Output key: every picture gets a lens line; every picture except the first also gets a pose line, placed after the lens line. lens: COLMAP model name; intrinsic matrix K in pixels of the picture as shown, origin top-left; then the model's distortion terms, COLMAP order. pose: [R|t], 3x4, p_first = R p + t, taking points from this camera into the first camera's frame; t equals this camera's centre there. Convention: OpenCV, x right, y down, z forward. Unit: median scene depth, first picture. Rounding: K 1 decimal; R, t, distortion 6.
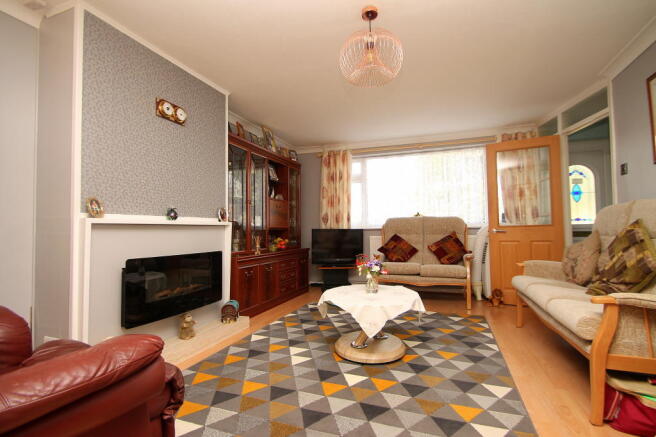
lens RADIAL K [[318.4, 0, 334.8], [0, 318.4, 220.3], [0, 0, 1]] dist [0.014944, -0.020065]
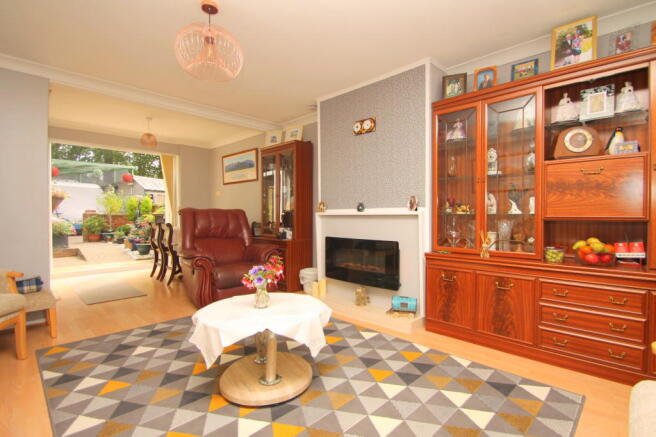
lens RADIAL K [[318.4, 0, 334.8], [0, 318.4, 220.3], [0, 0, 1]] dist [0.014944, -0.020065]
pose [[-0.424387, 0.031828, -0.904921, 0.712802], [0.037408, 0.999145, 0.017599, 0.007688], [0.904708, -0.026382, -0.425215, 1.451864]]
